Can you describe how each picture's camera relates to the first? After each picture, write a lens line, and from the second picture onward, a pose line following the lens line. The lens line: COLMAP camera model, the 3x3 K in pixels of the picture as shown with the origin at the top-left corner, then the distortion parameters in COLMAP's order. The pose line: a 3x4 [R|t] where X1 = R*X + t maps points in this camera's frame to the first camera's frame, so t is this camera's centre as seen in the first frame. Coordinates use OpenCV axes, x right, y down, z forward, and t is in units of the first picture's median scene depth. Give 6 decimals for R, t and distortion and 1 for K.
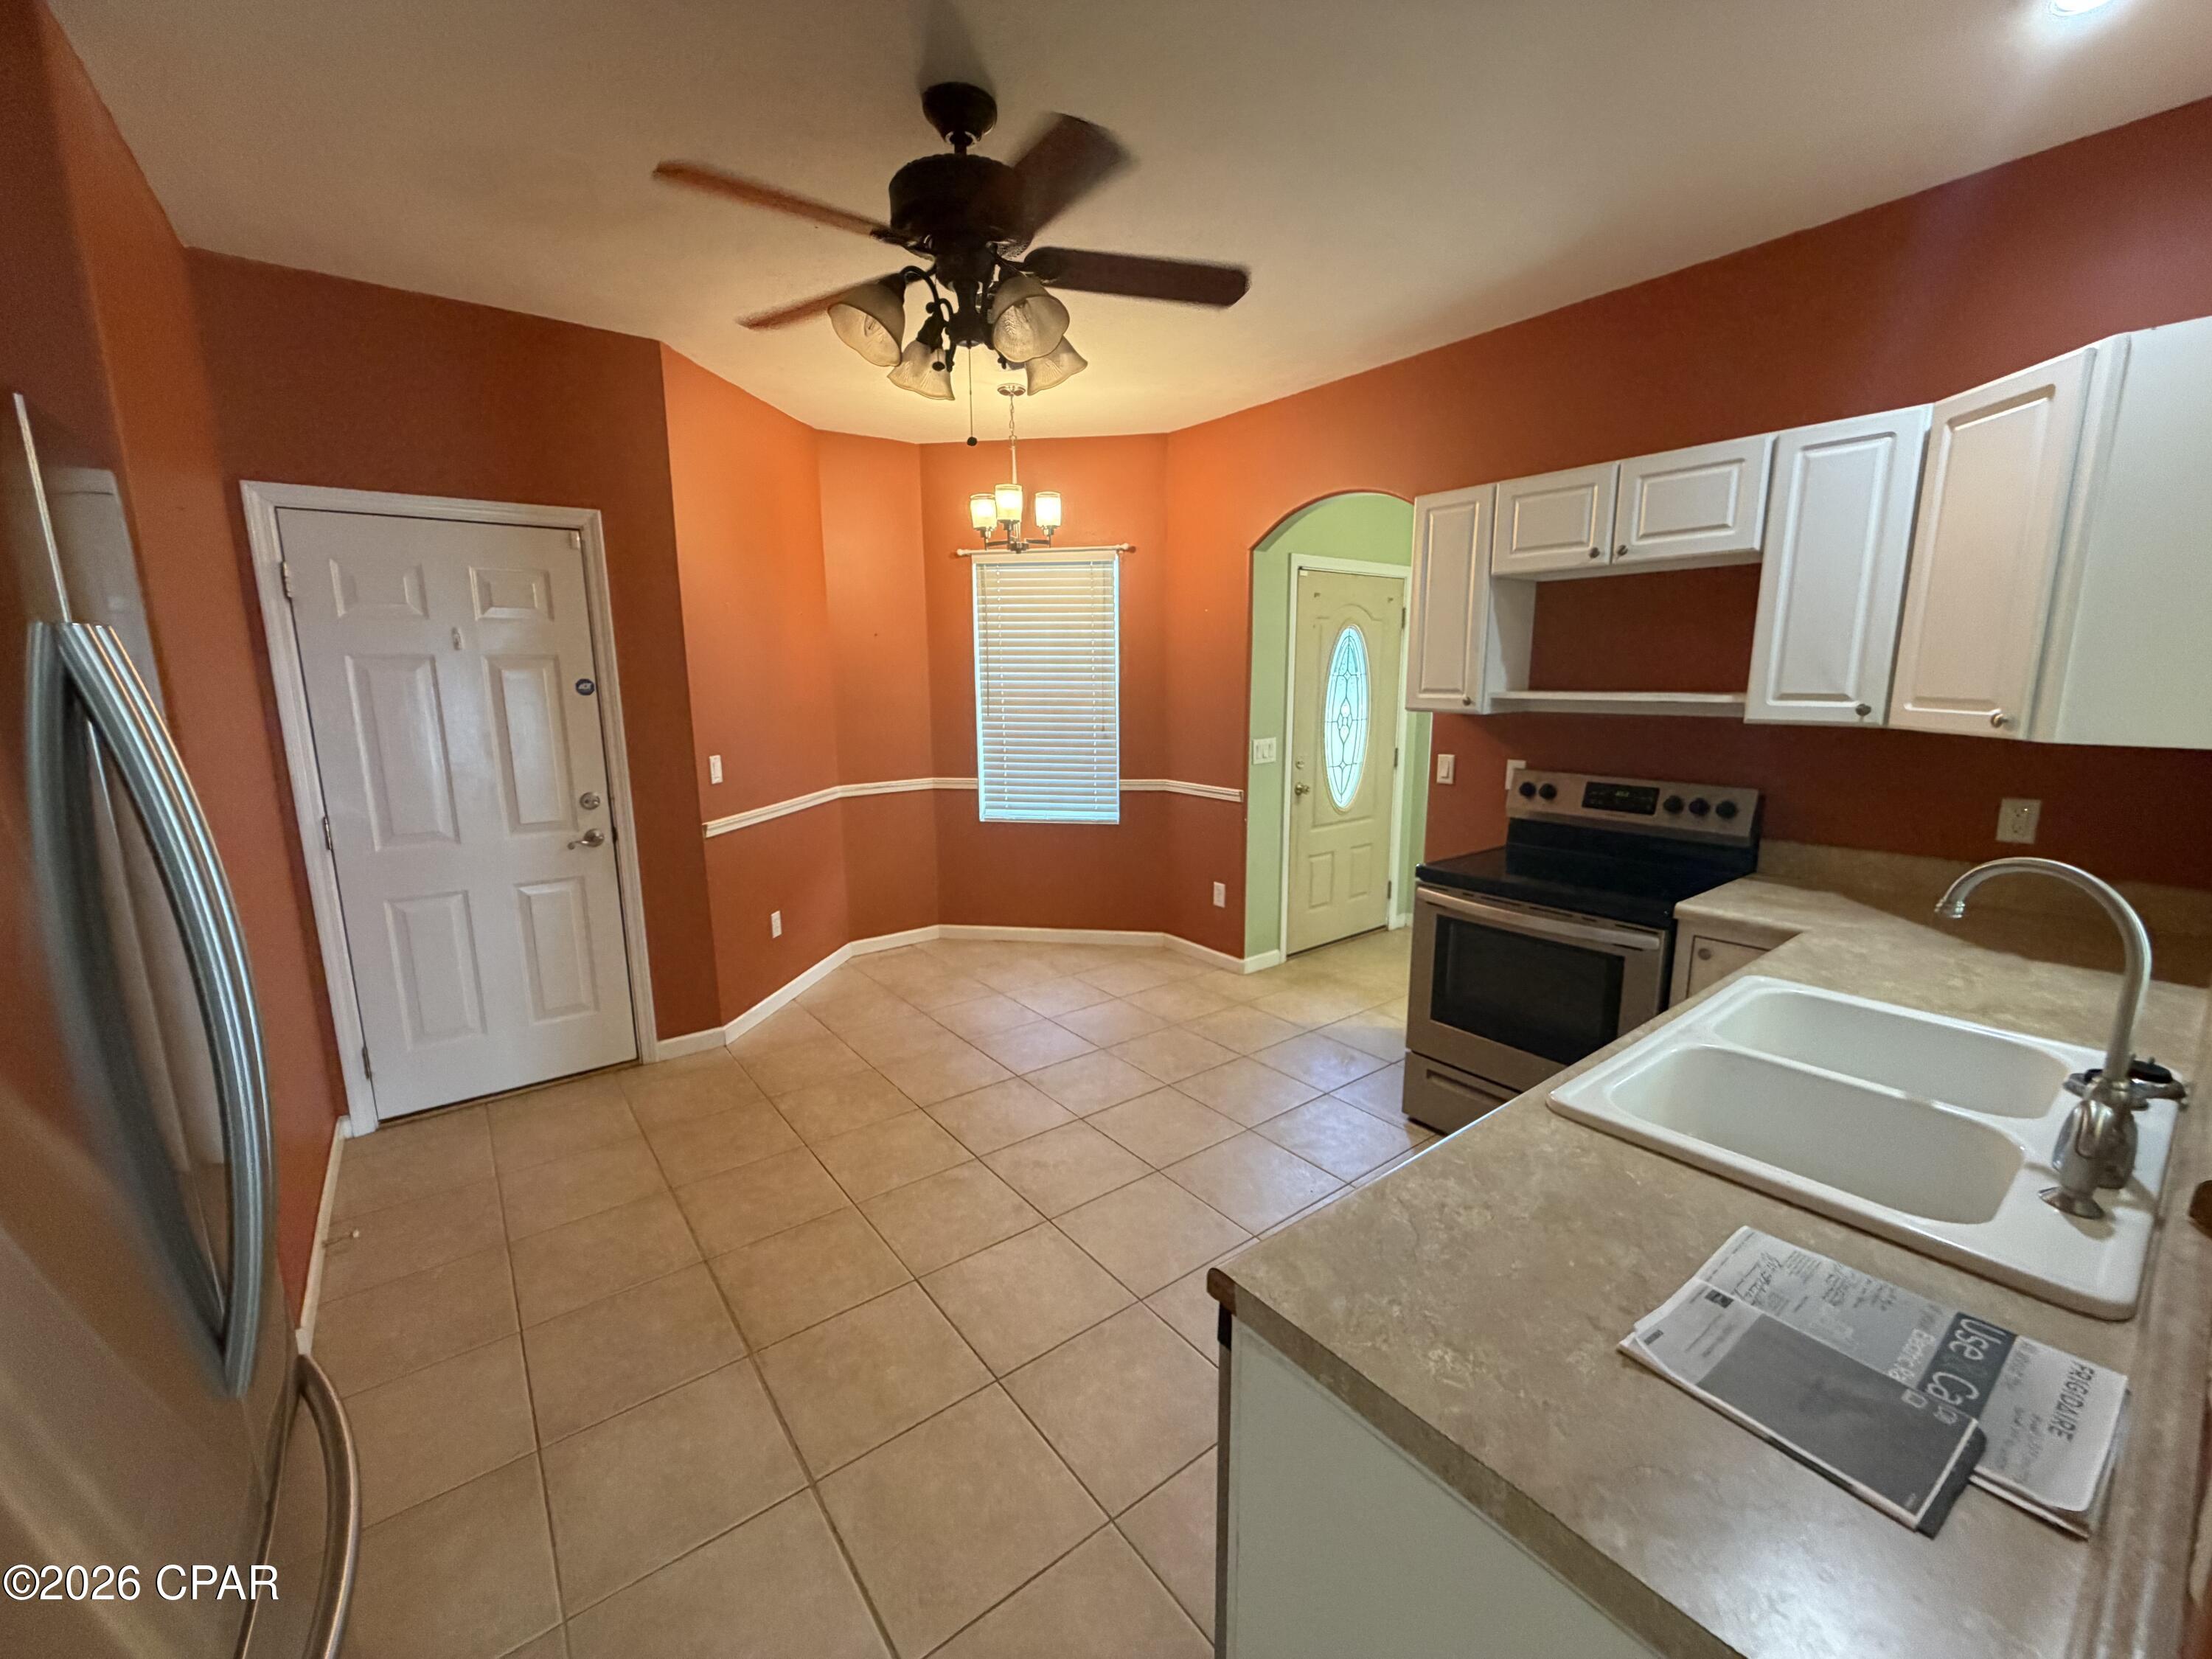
lens RADIAL K [[880.9, 0, 1101.2], [0, 880.9, 829.4], [0, 0, 1]] dist [-0.000575, 0.000746]
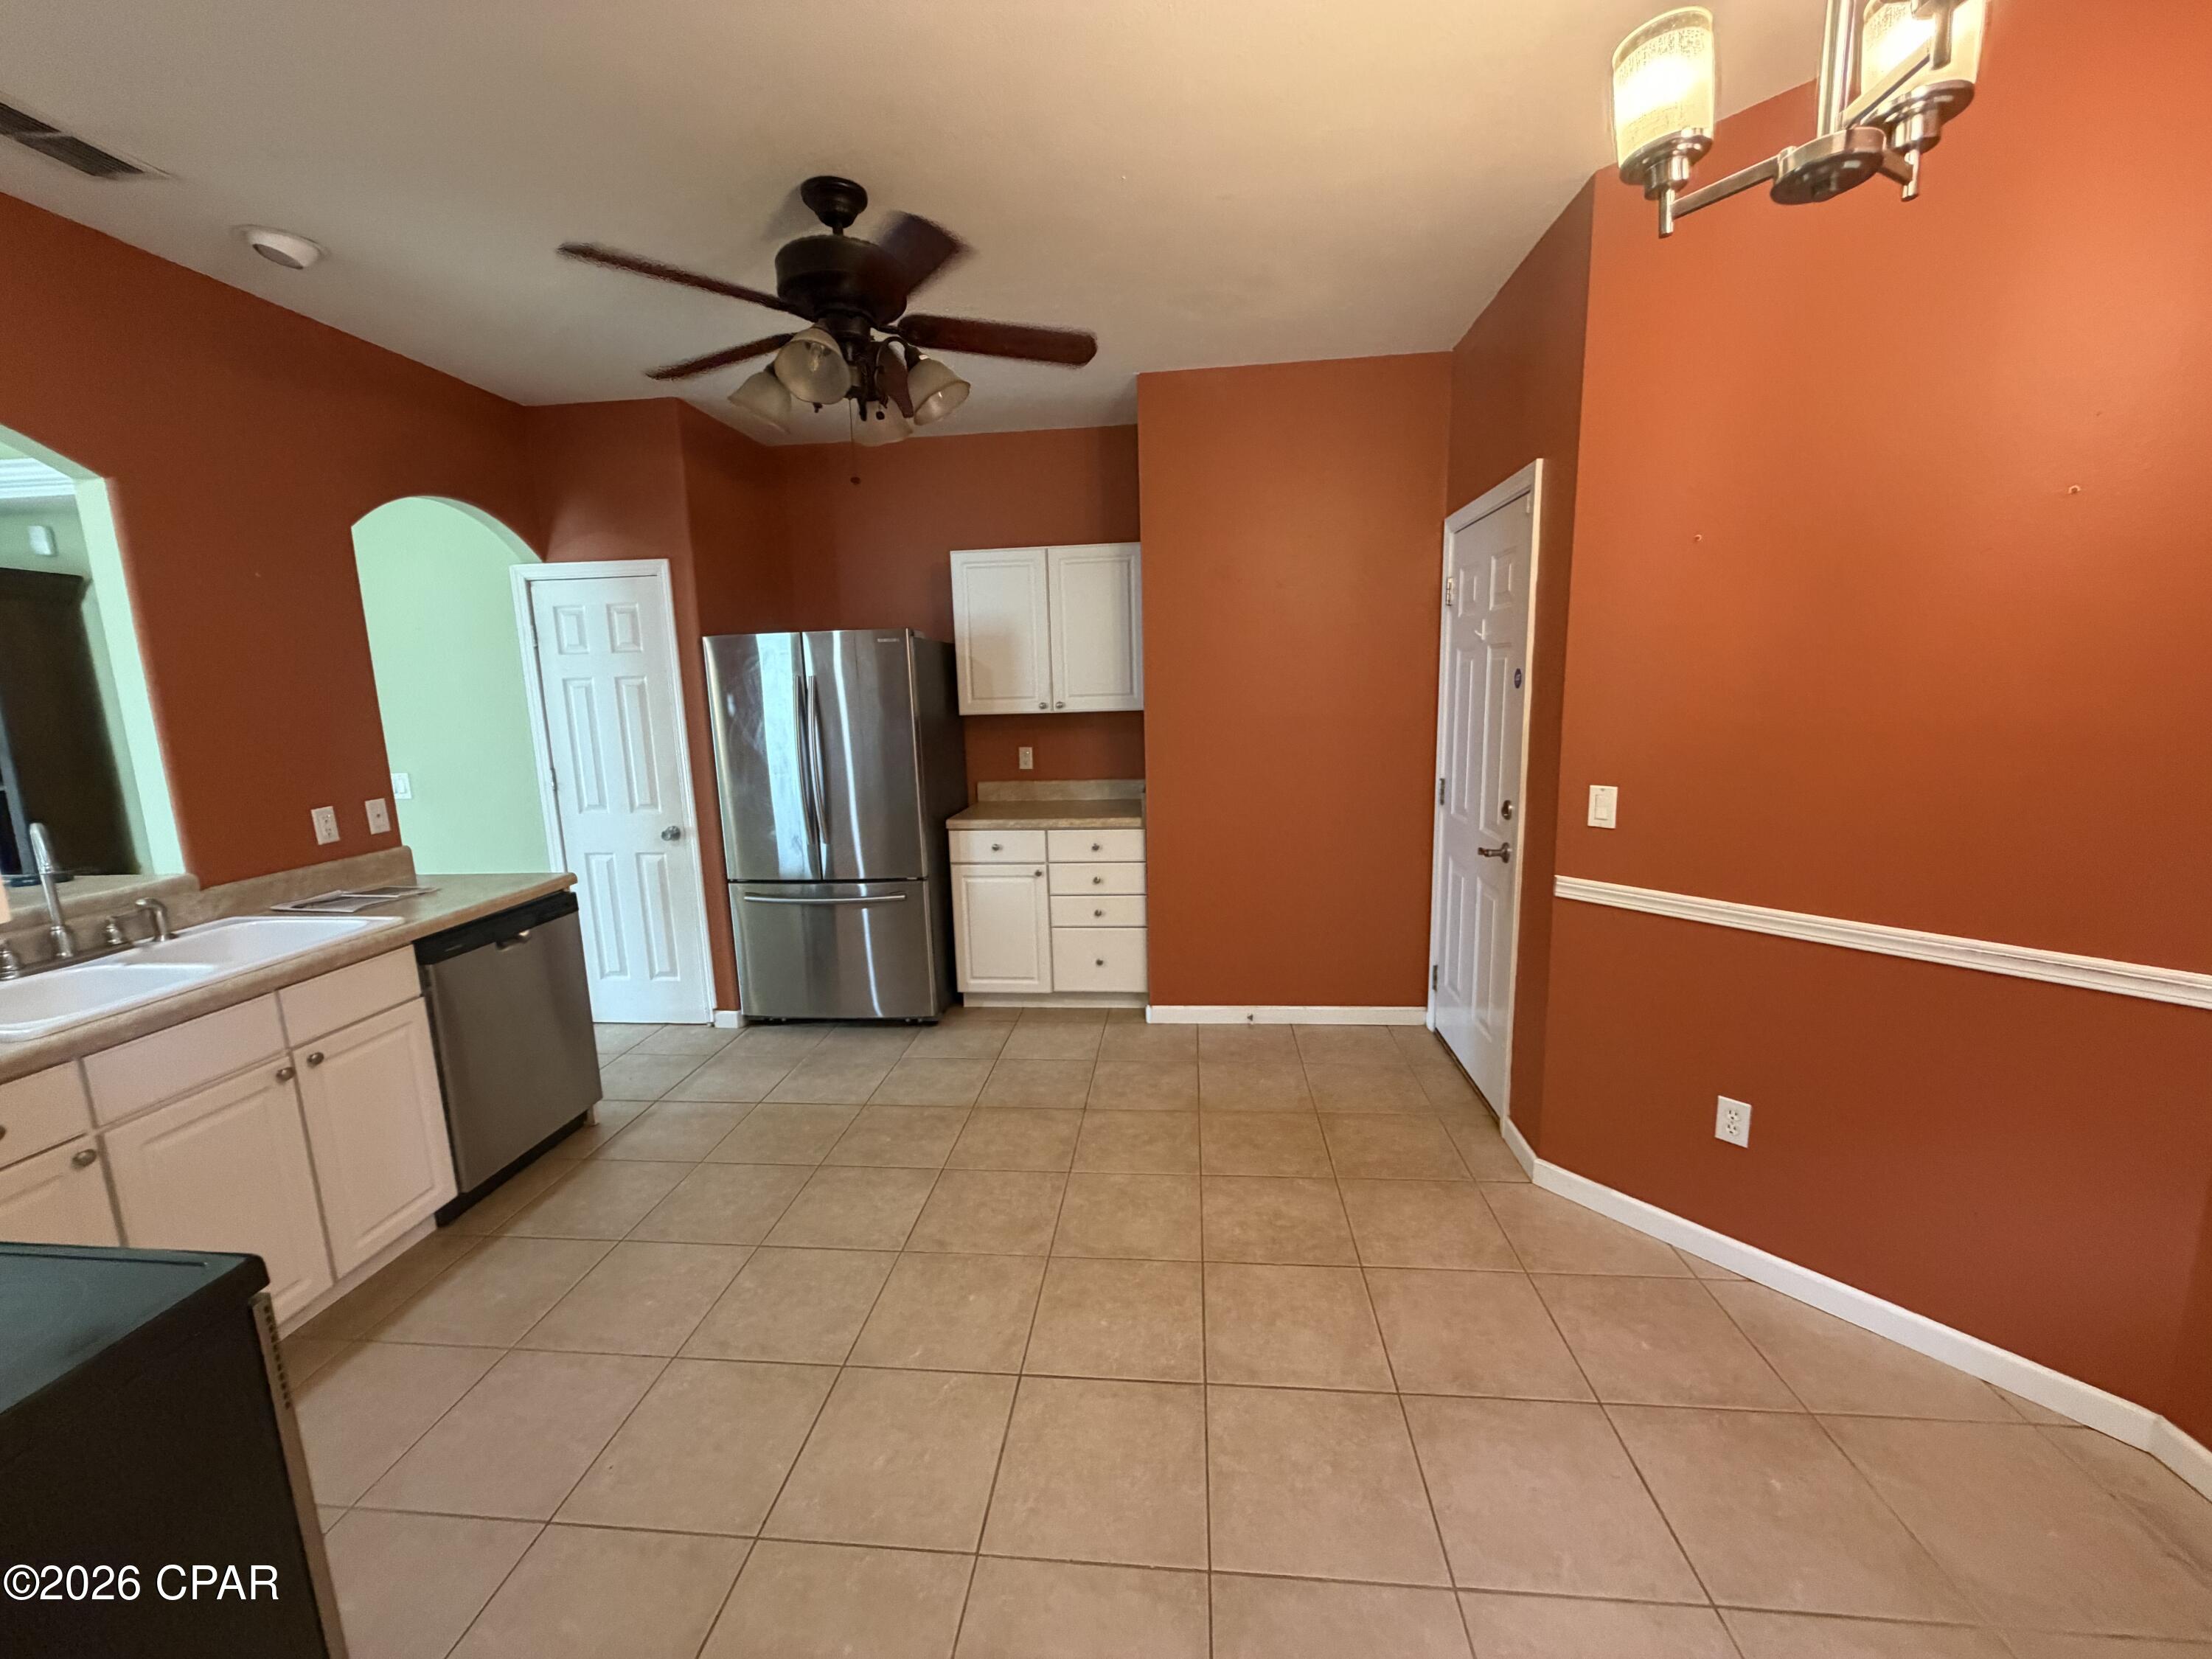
lens RADIAL K [[880.9, 0, 1101.2], [0, 880.9, 829.4], [0, 0, 1]] dist [-0.000575, 0.000746]
pose [[-0.682629, 0.152131, -0.714754, 0.328848], [-0.092315, 0.952302, 0.290857, -0.238188], [0.724910, 0.264531, -0.636026, 1.325146]]
